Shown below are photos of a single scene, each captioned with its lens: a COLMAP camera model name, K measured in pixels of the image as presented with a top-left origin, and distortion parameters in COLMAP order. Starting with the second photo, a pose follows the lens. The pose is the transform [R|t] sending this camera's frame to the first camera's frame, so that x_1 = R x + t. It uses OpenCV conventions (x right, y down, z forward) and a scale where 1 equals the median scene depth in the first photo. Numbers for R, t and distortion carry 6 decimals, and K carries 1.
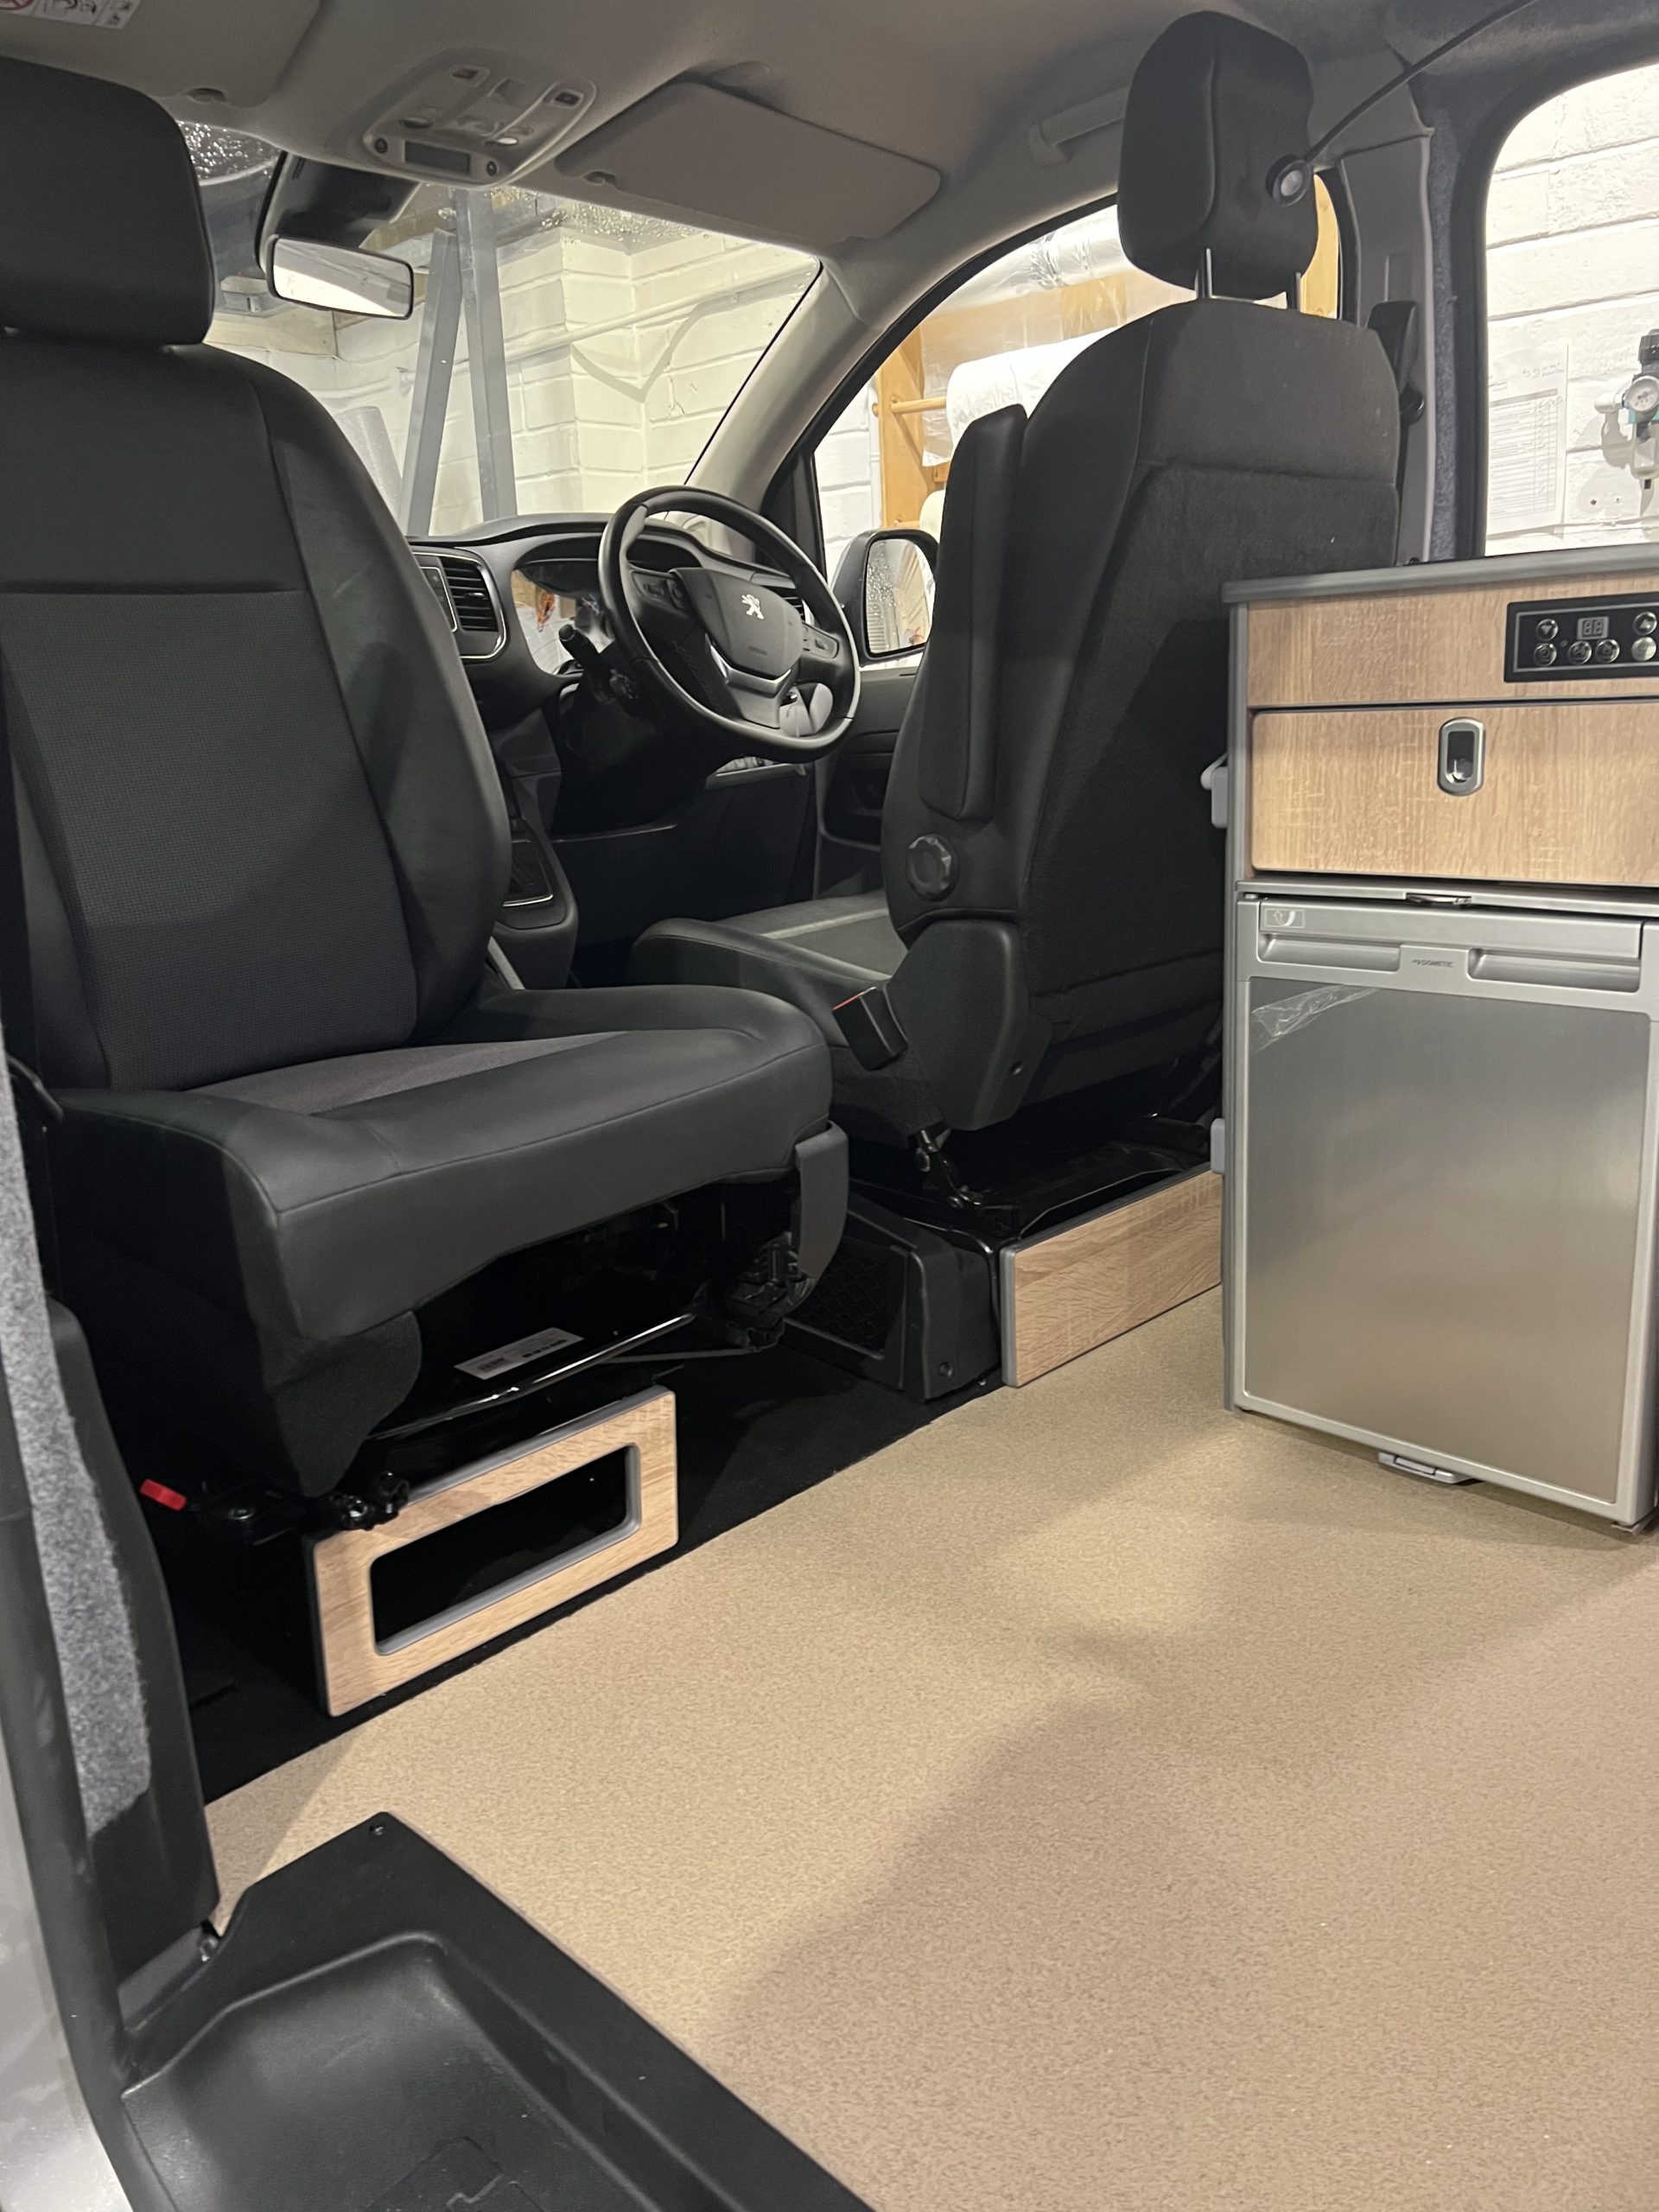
lens RADIAL K [[1667.4, 0, 823.4], [0, 1667.4, 1105.4], [0, 0, 1]] dist [0.046023, -0.050640]
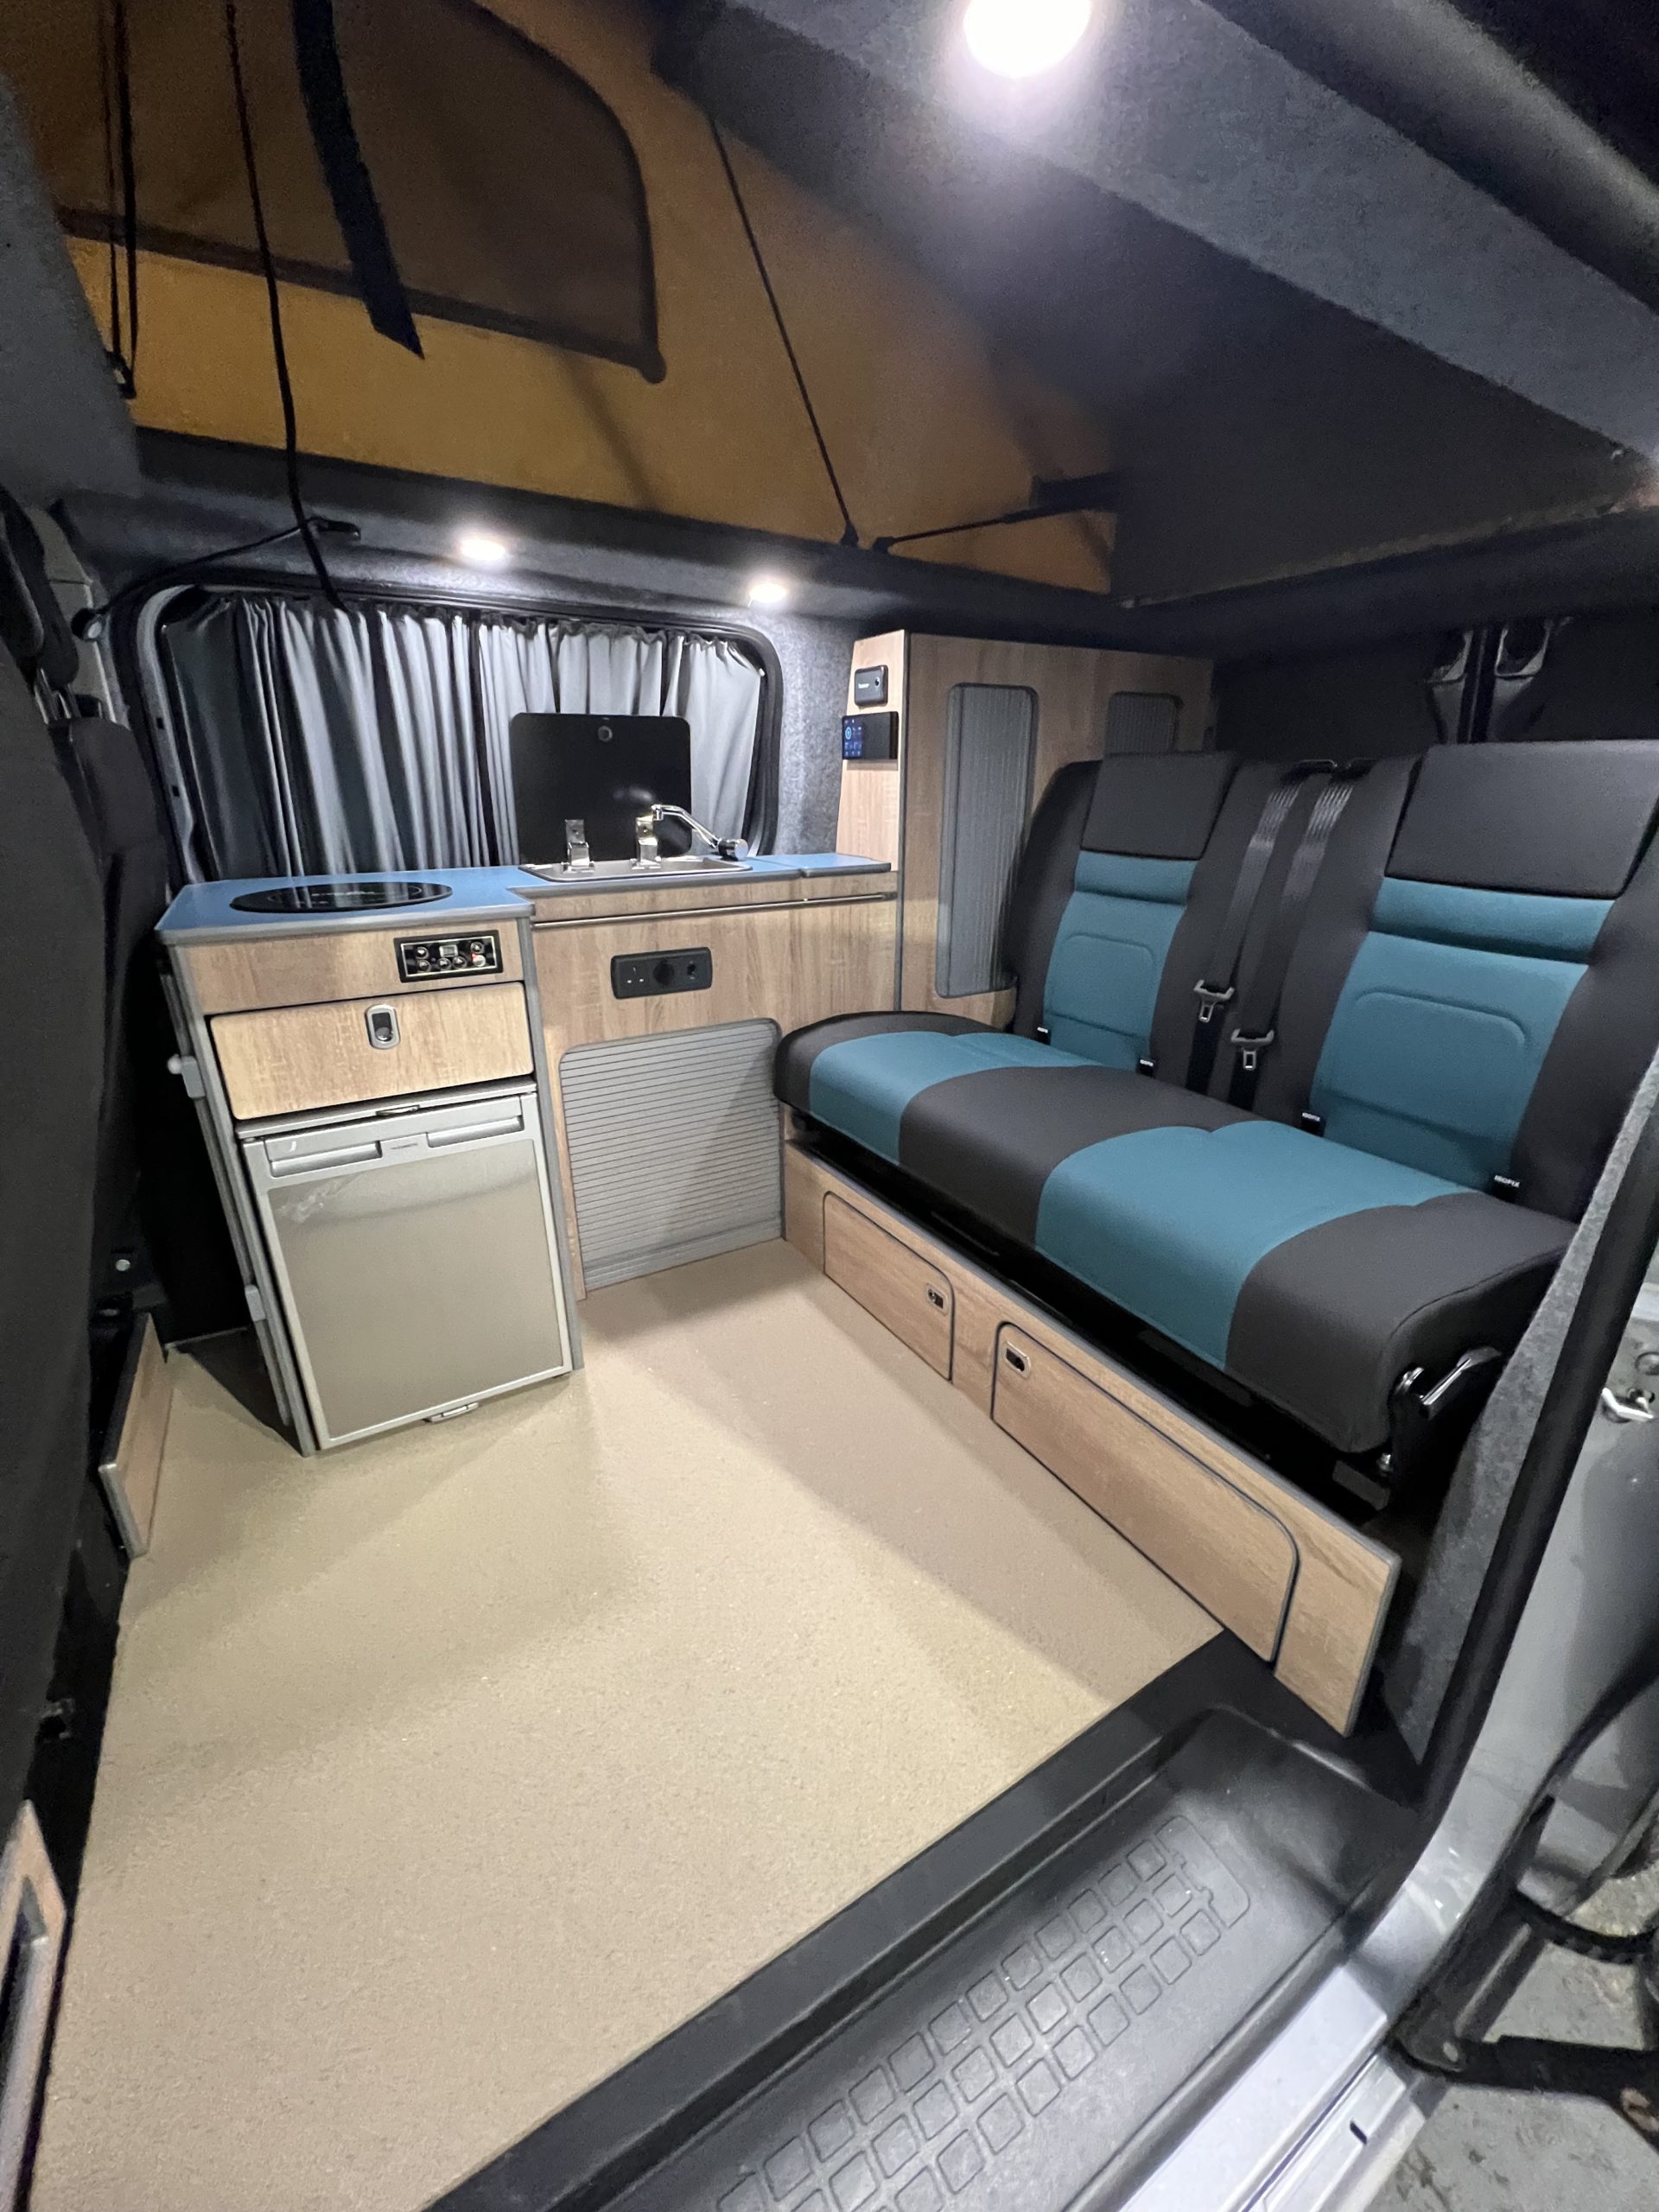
lens RADIAL K [[879.8, 0, 828.3], [0, 879.8, 1101.9], [0, 0, 1]] dist [-0.000330, -0.000212]
pose [[0.251132, -0.286220, 0.924668, -0.335845], [0.231457, 0.945326, 0.229753, -0.231123], [-0.939873, 0.156323, 0.303649, 0.319538]]
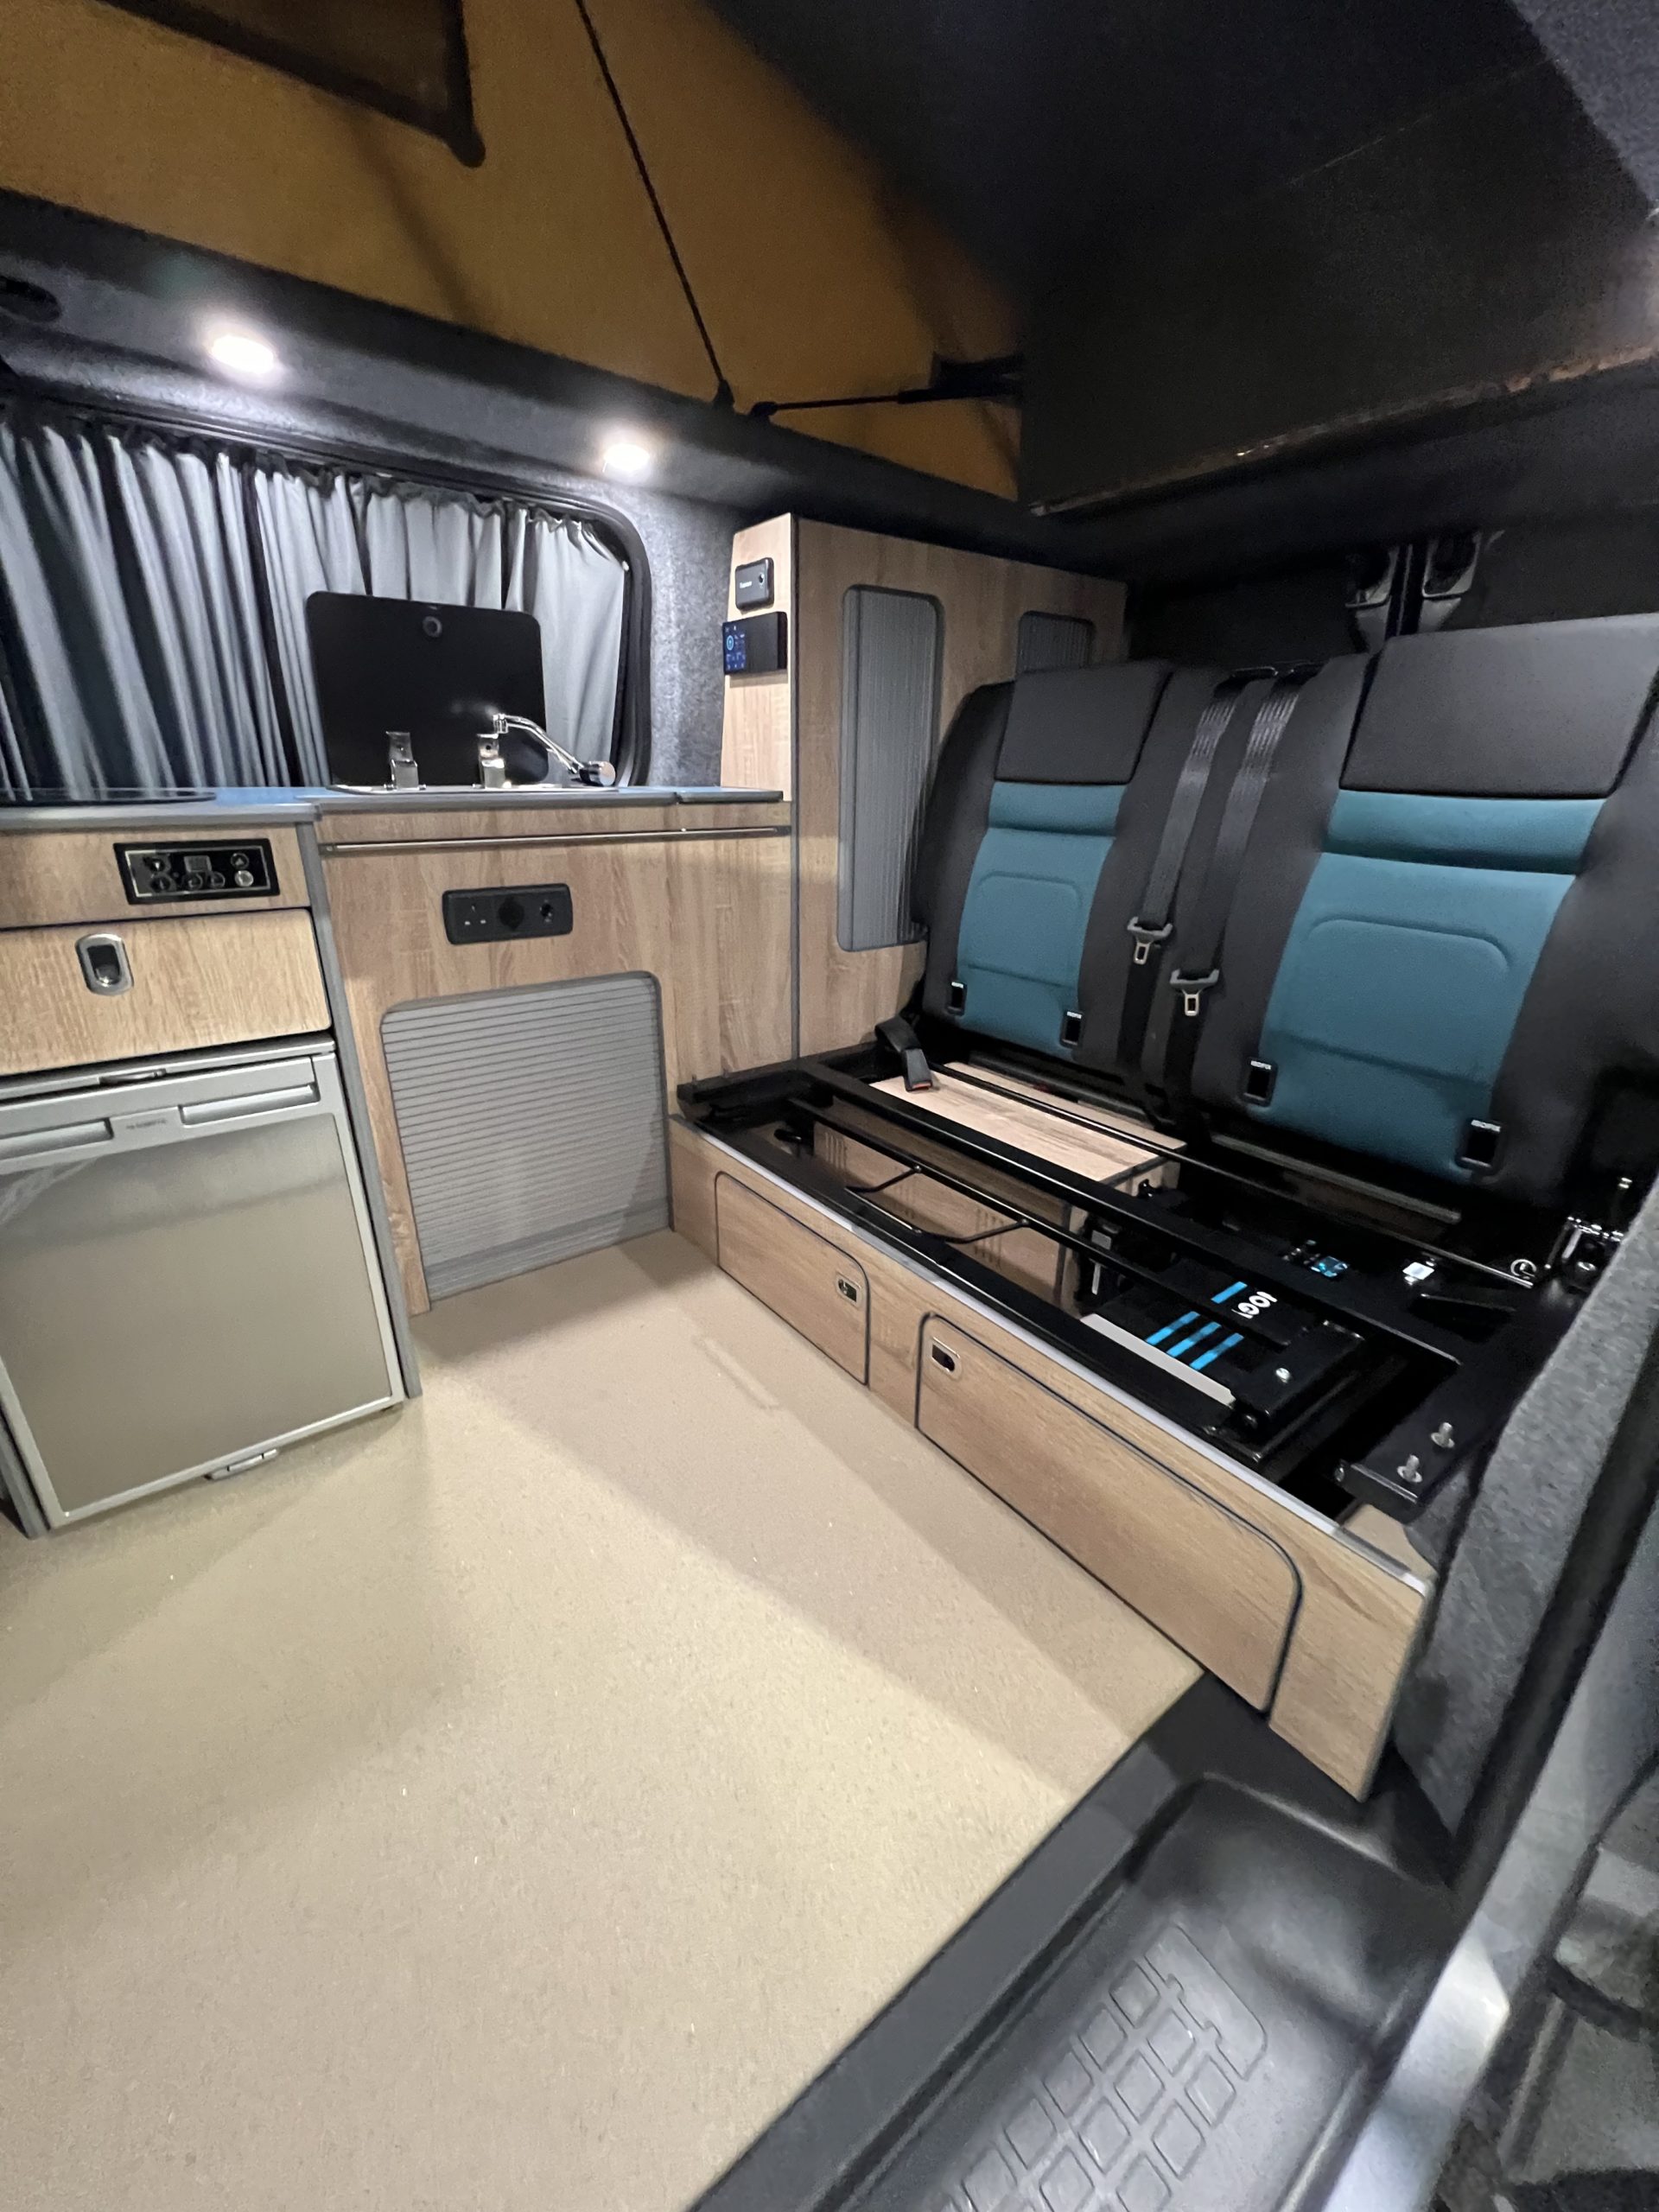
lens RADIAL K [[879.8, 0, 827.5], [0, 879.8, 1102.6], [0, 0, 1]] dist [-0.000330, -0.000212]
pose [[0.142785, -0.299499, 0.943352, -0.189987], [0.229573, 0.937146, 0.262781, -0.156797], [-0.962761, 0.179047, 0.202567, 0.358686]]
